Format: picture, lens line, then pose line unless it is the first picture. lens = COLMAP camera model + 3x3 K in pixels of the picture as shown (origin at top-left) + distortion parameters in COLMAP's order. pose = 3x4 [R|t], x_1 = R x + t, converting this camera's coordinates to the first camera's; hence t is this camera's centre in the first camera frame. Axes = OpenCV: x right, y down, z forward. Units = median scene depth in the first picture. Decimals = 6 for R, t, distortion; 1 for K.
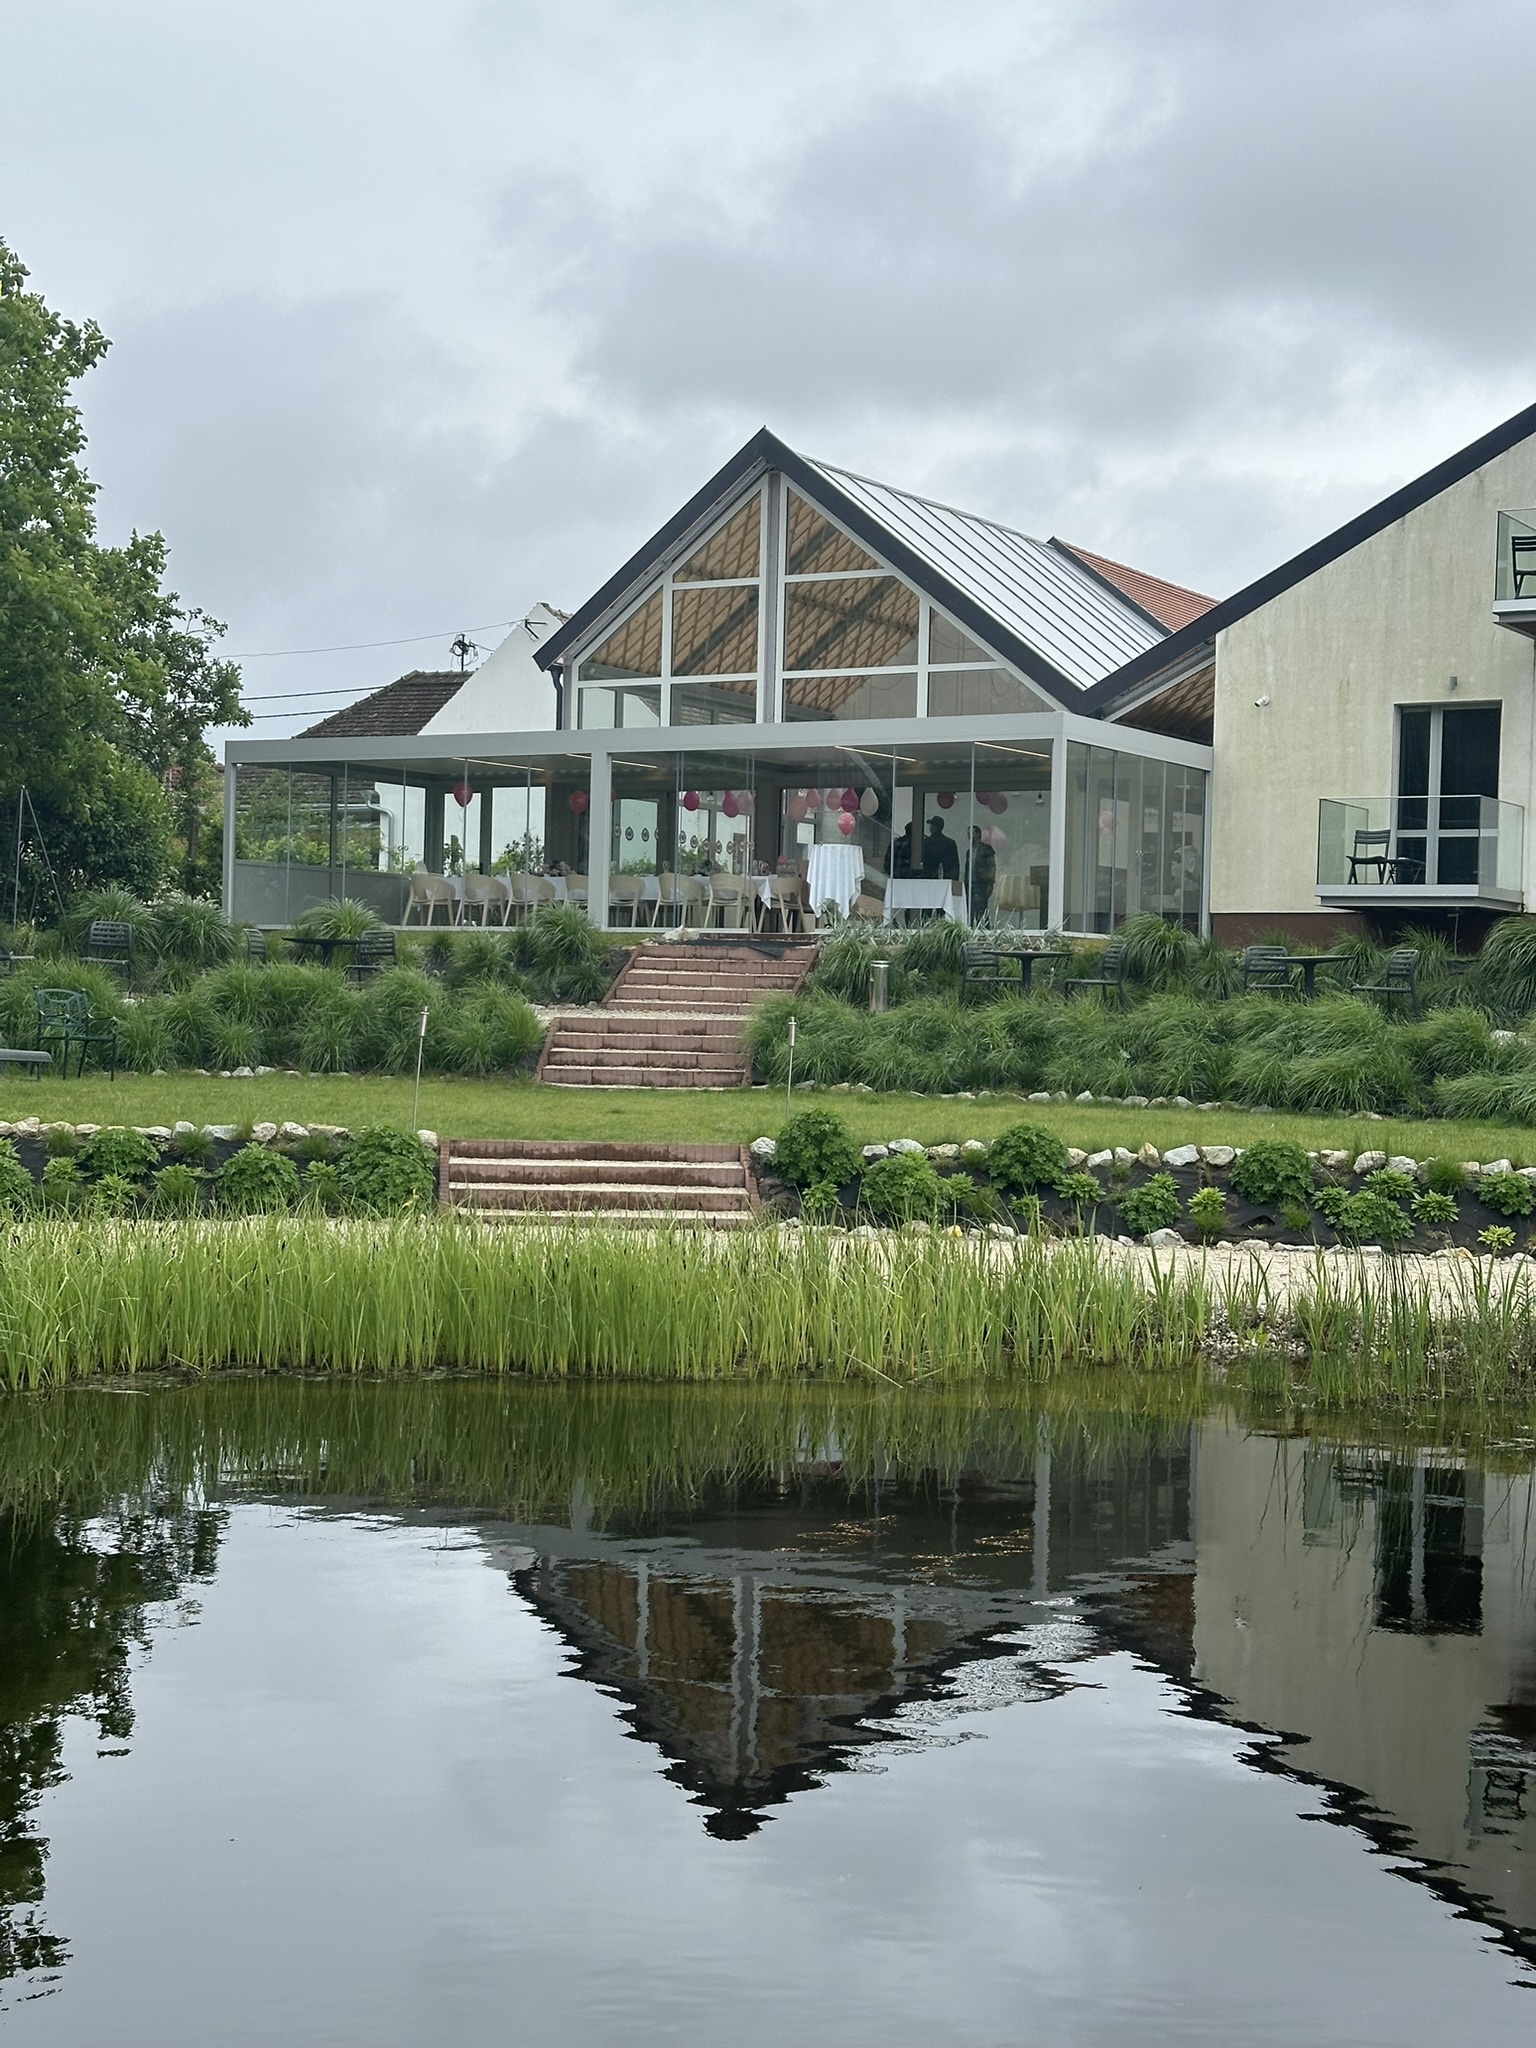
lens RADIAL K [[2841.4, 0, 768.0], [0, 2841.4, 1024.0], [0, 0, 1]] dist [0.147509, -1.985943]
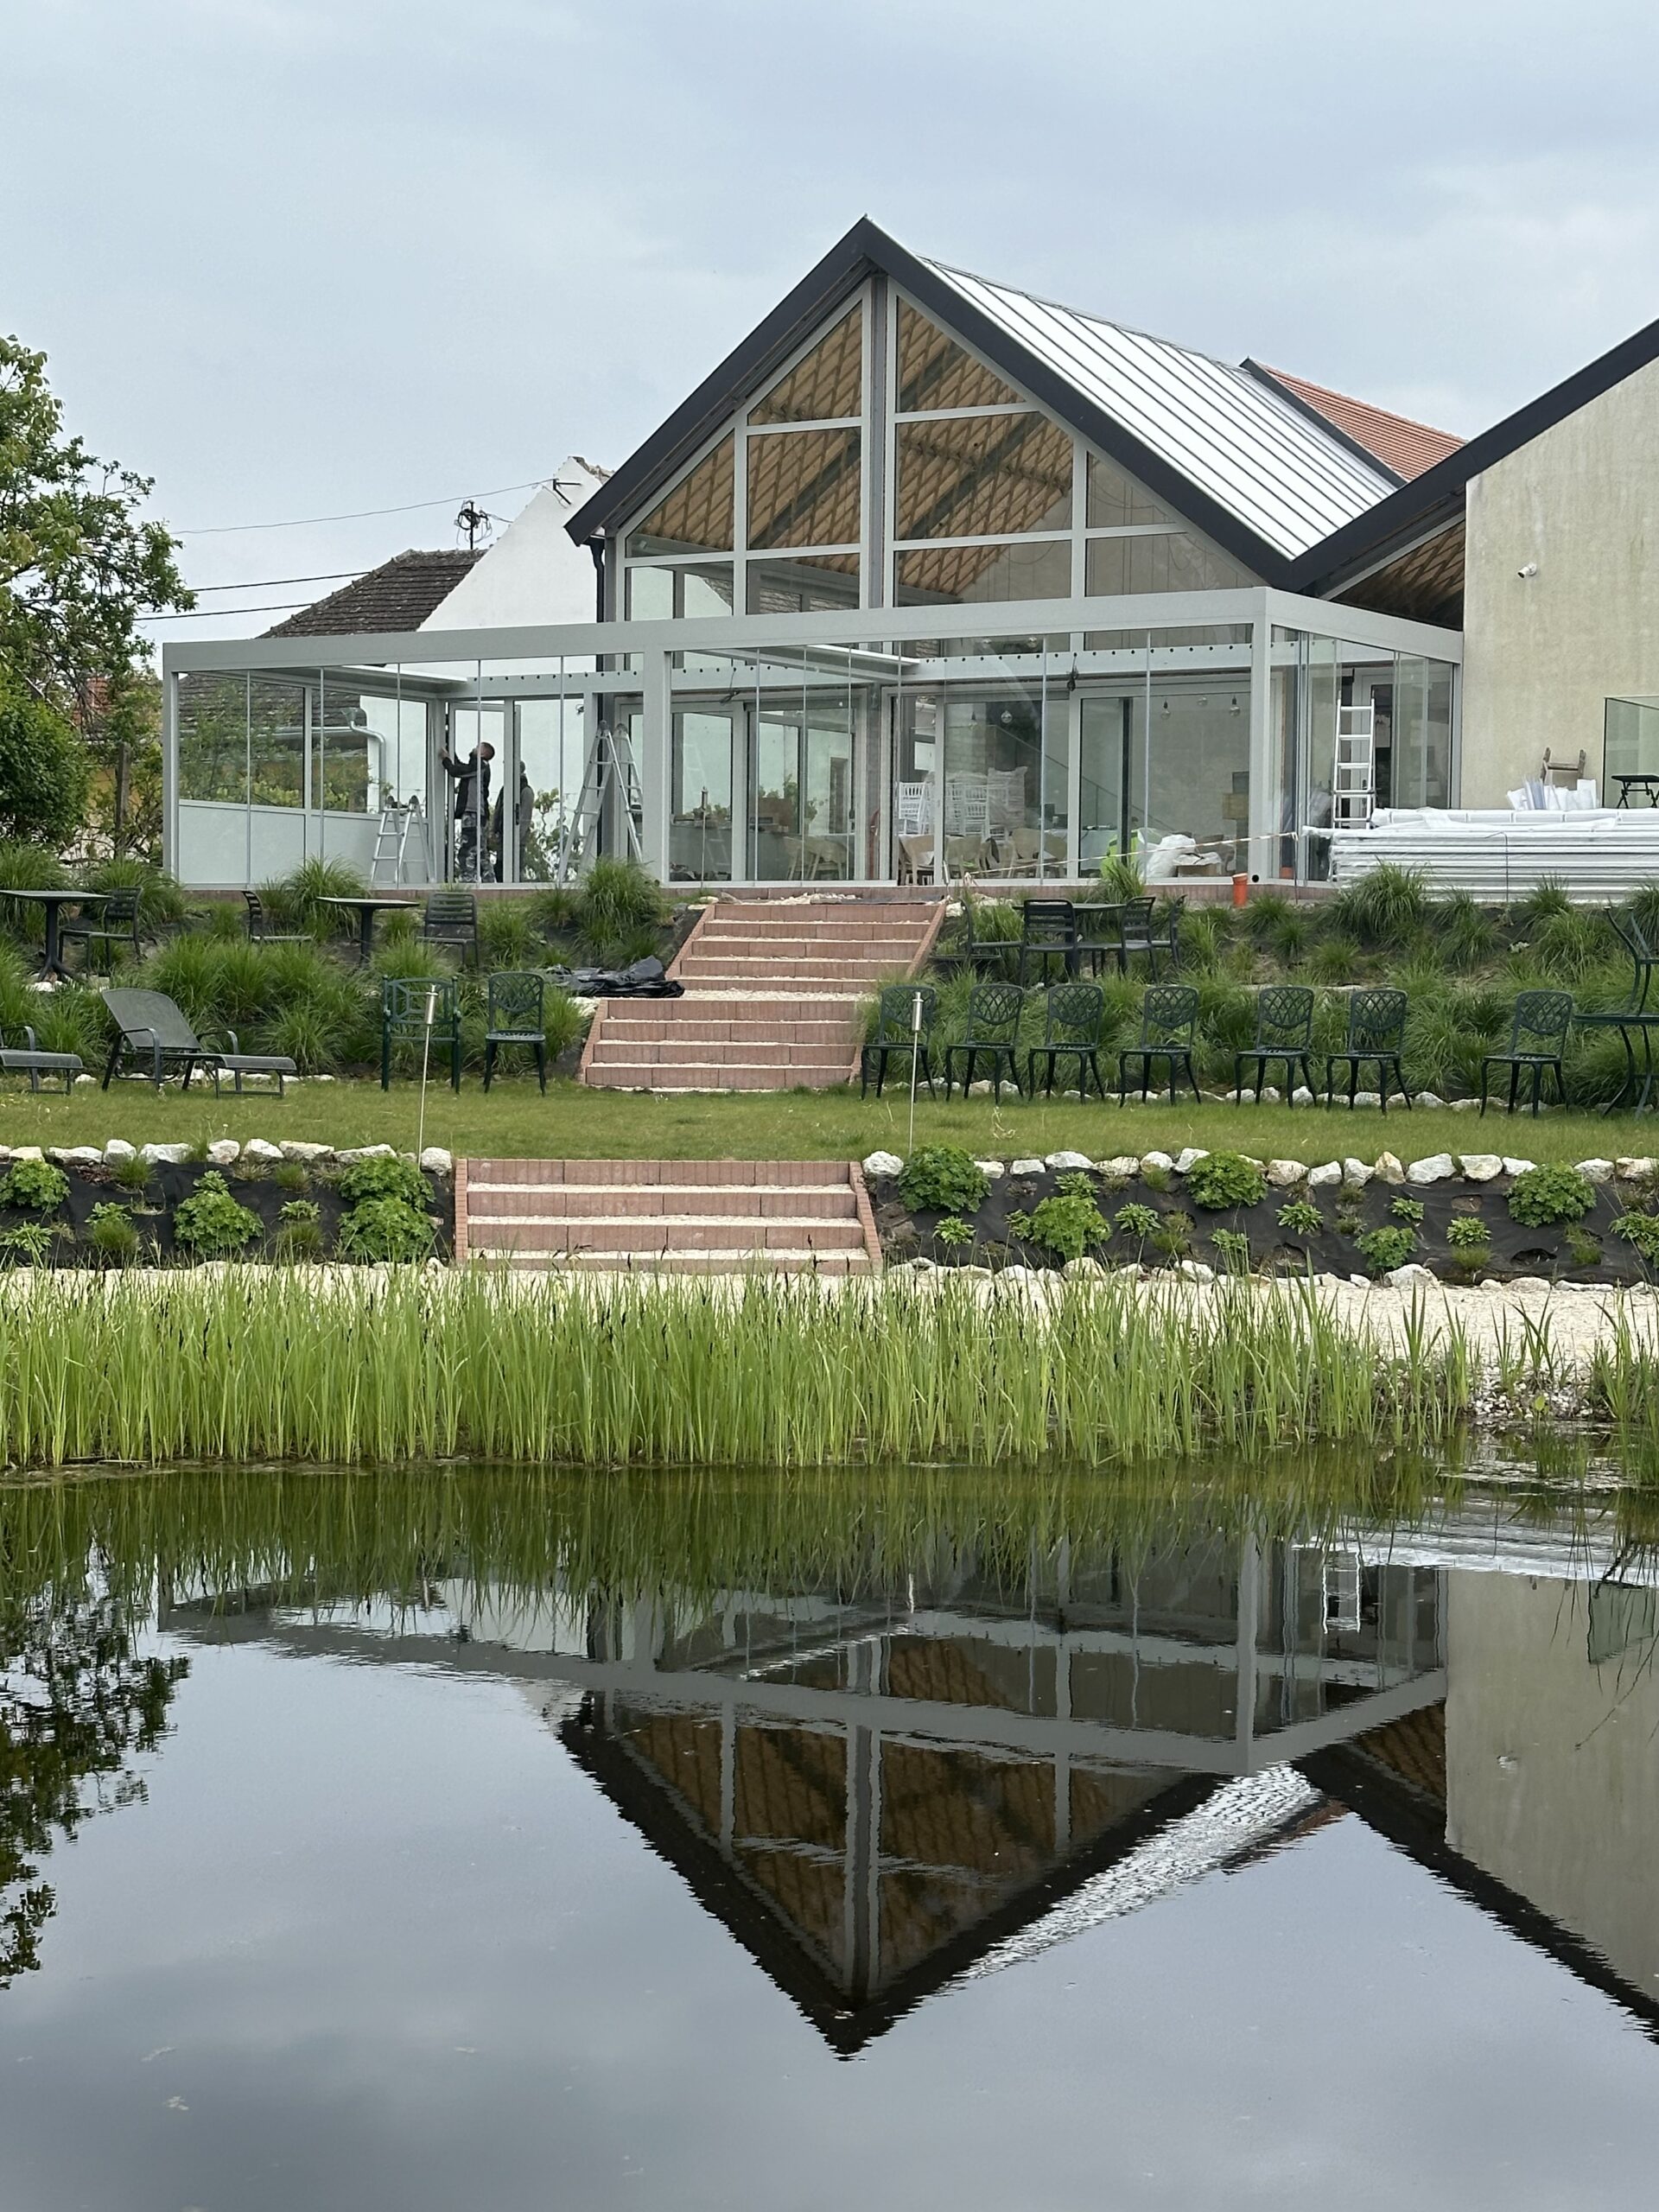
lens RADIAL K [[3816.0, 0, 829.5], [0, 3816.0, 1106.0], [0, 0, 1]] dist [-0.016405, -0.027821]
pose [[0.999753, -0.014206, -0.017074, 0.003294], [0.014720, 0.999431, 0.030354, -0.004502], [0.016633, -0.030598, 0.999393, -0.019731]]
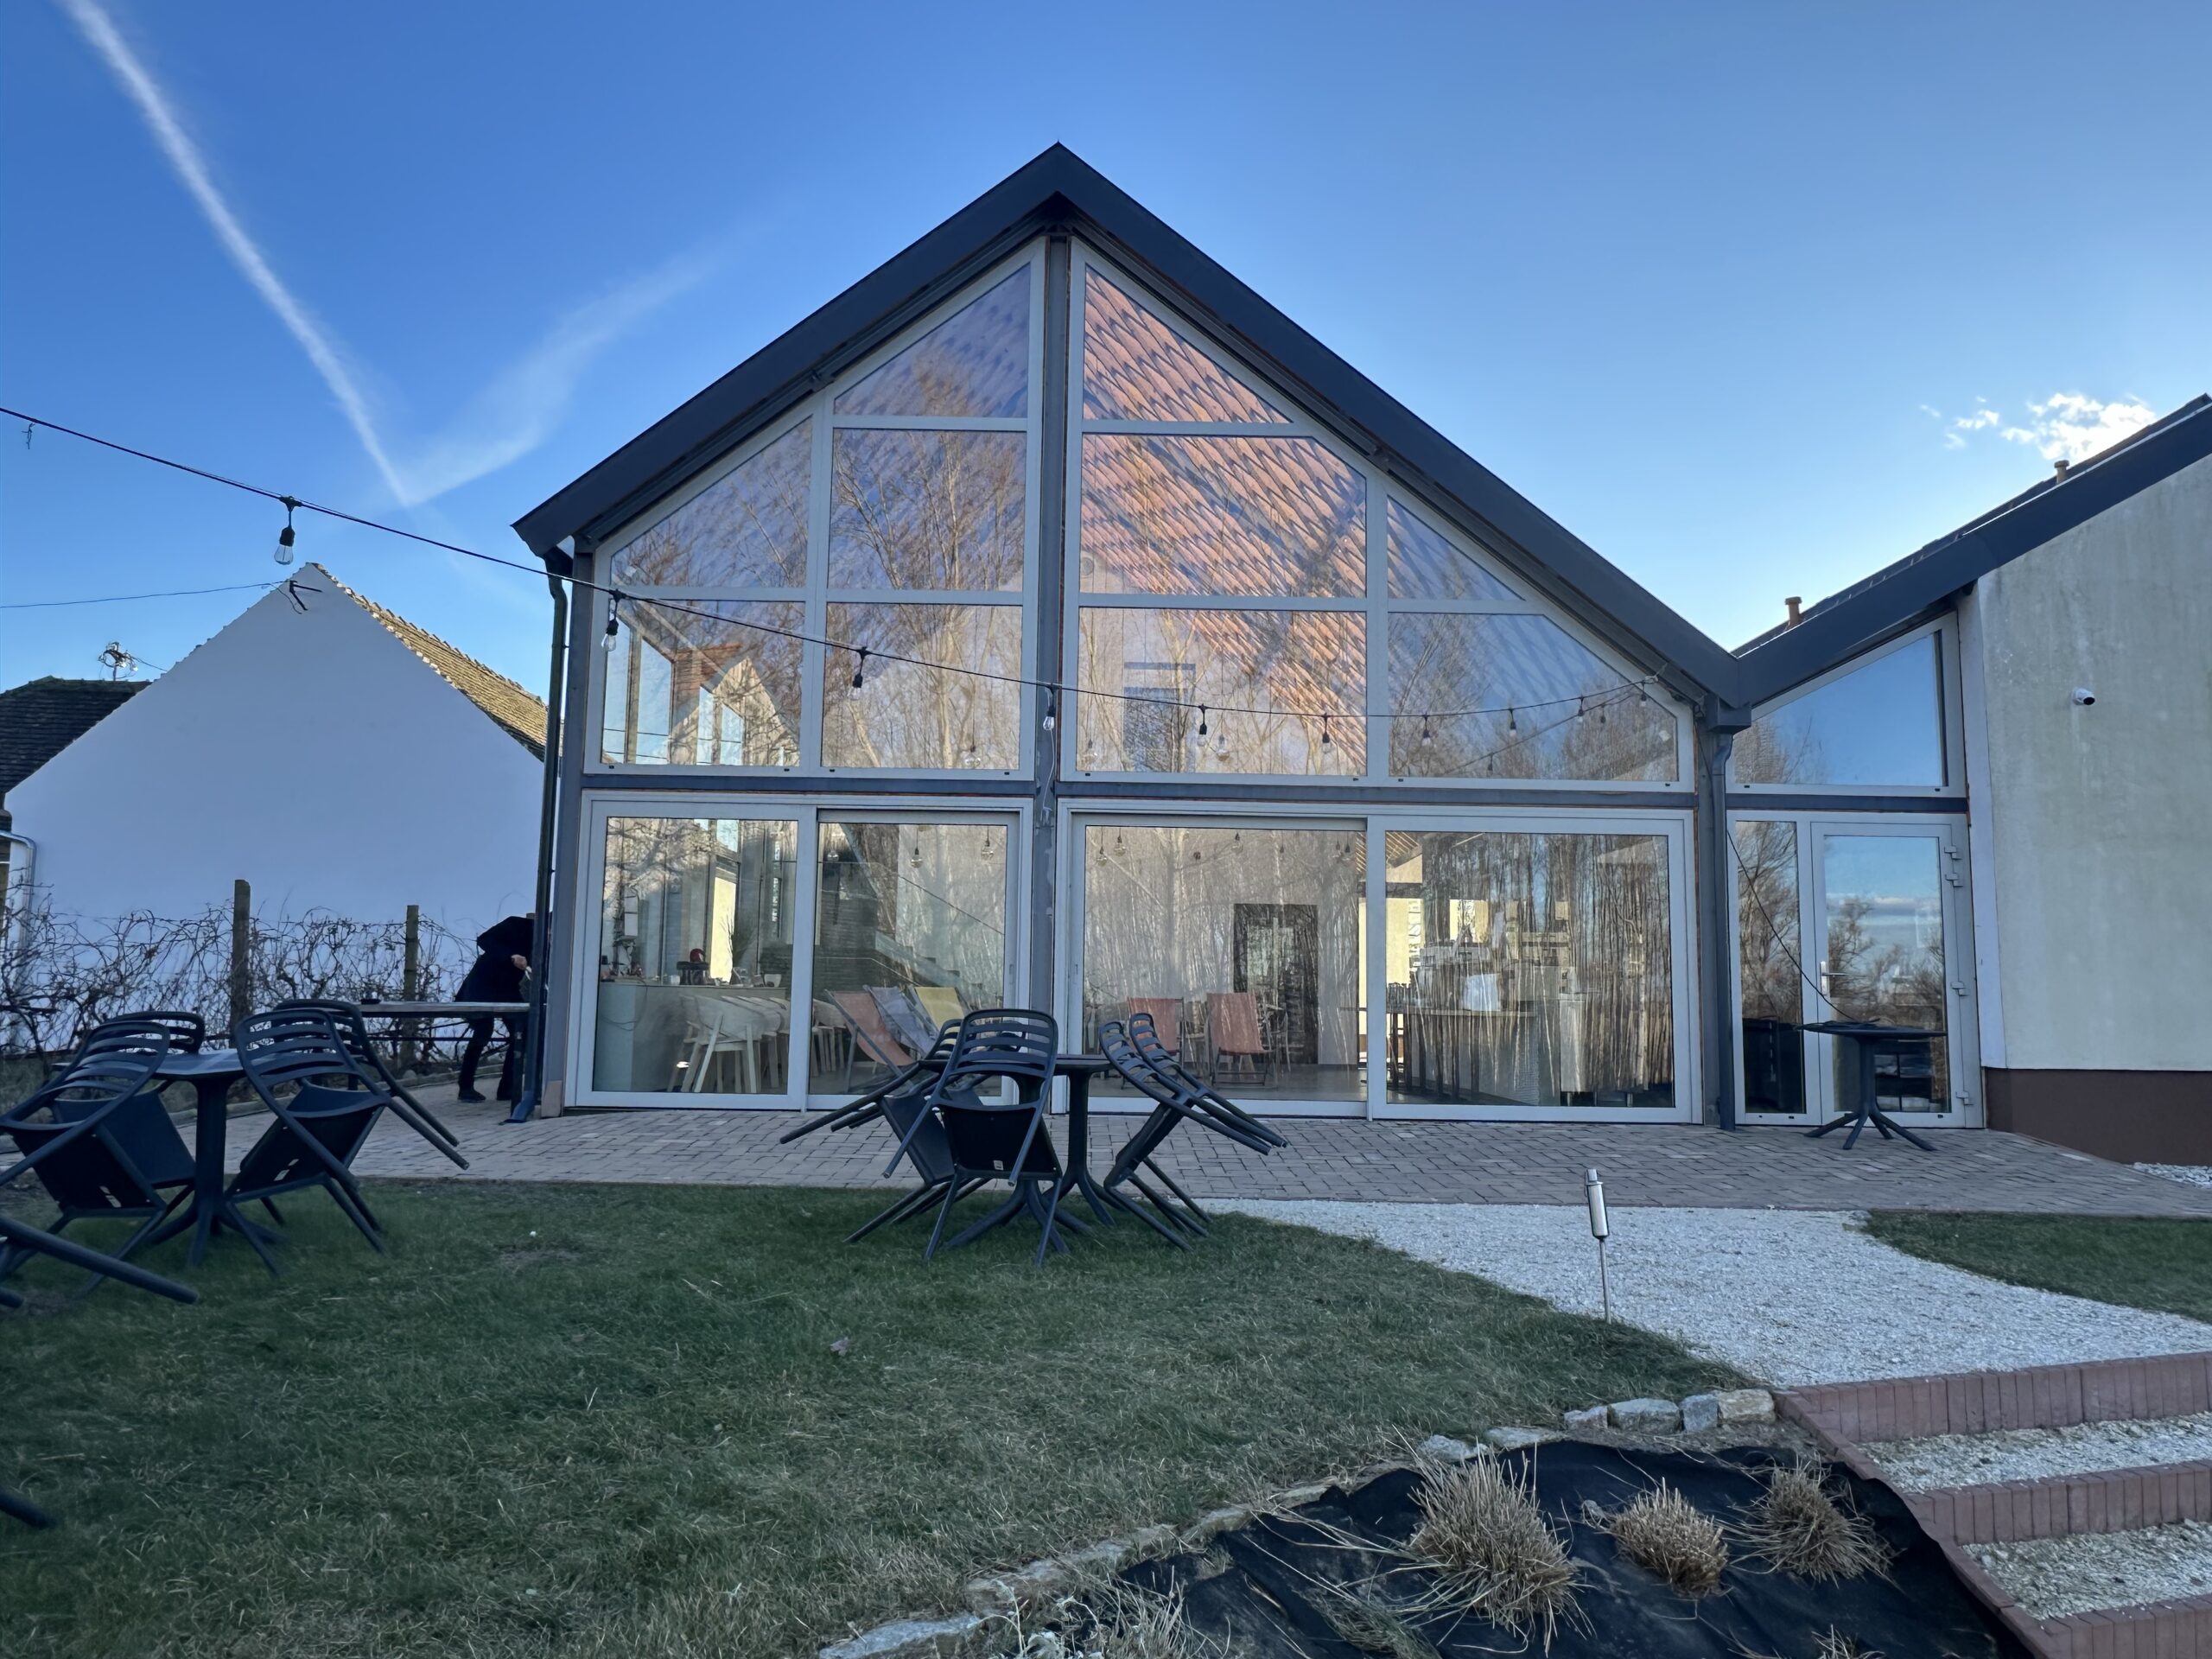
lens RADIAL K [[1443.0, 0, 1106.0], [0, 1443.0, 829.5], [0, 0, 1]] dist [-0.002475, -0.000216]
pose [[0.847352, 0.050316, 0.528642, -0.146972], [0.005267, 0.994656, -0.103114, -0.058738], [-0.531005, 0.090158, 0.842559, 0.876474]]
